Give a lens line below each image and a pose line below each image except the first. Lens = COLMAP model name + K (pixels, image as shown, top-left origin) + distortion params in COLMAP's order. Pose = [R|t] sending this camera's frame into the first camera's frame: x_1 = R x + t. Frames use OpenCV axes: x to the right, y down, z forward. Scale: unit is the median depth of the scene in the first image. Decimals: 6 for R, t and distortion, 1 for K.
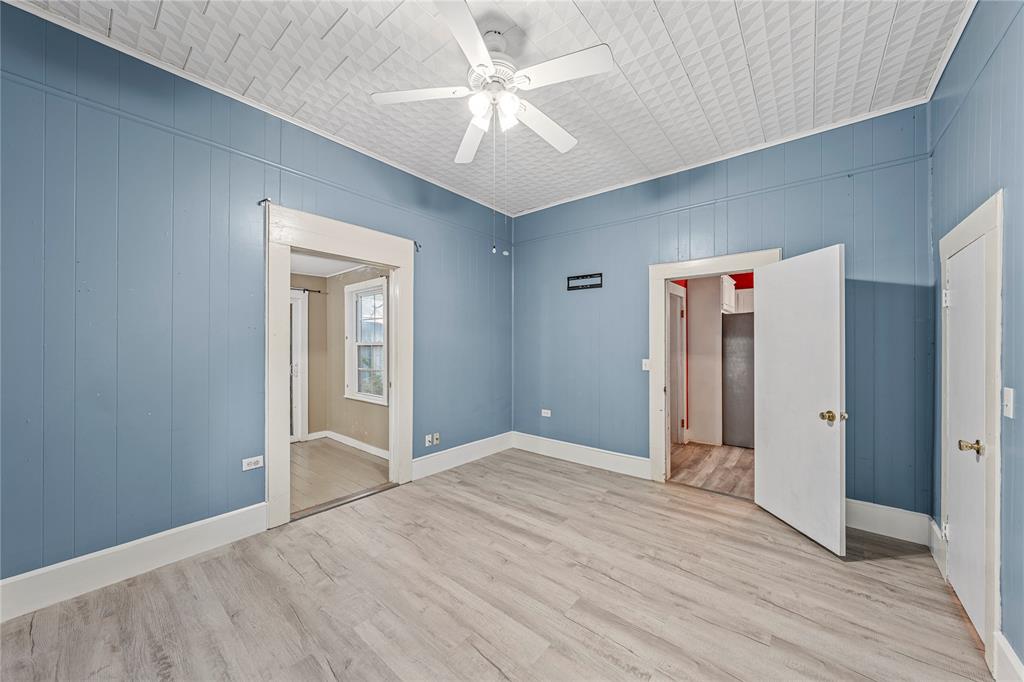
lens RADIAL K [[368.8, 0, 512.0], [0, 368.8, 341.0], [0, 0, 1]] dist [-0.001033, -0.000110]
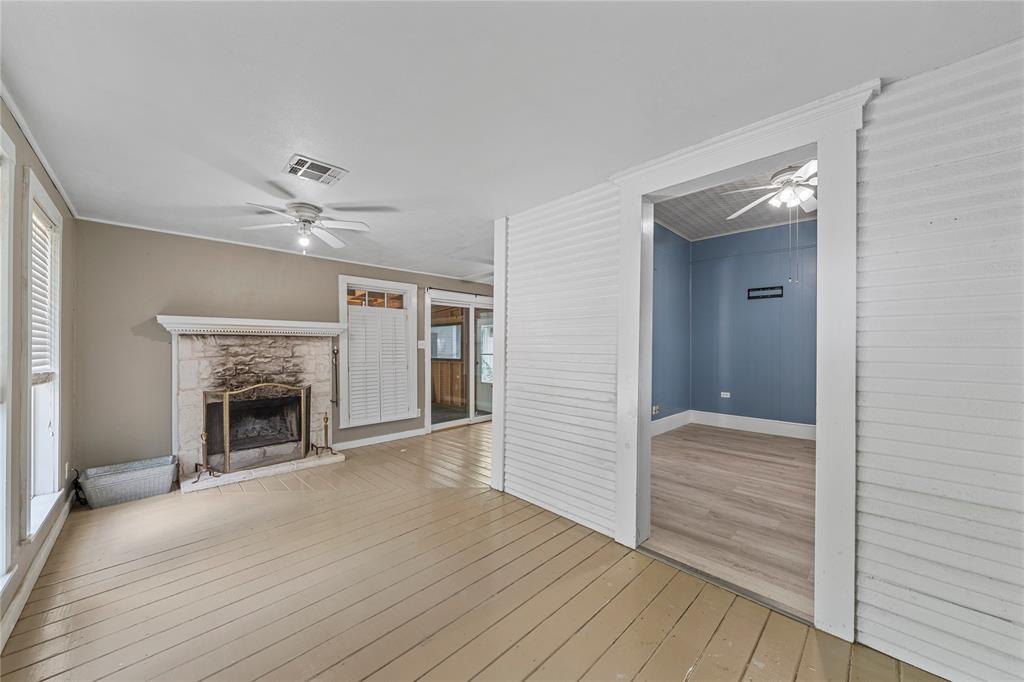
lens RADIAL K [[368.8, 0, 512.0], [0, 368.8, 341.0], [0, 0, 1]] dist [-0.001033, -0.000110]
pose [[0.993291, 0.002333, -0.115618, -0.596092], [-0.003238, 0.999966, -0.007640, 0.024562], [0.115597, 0.007963, 0.993264, -0.433071]]
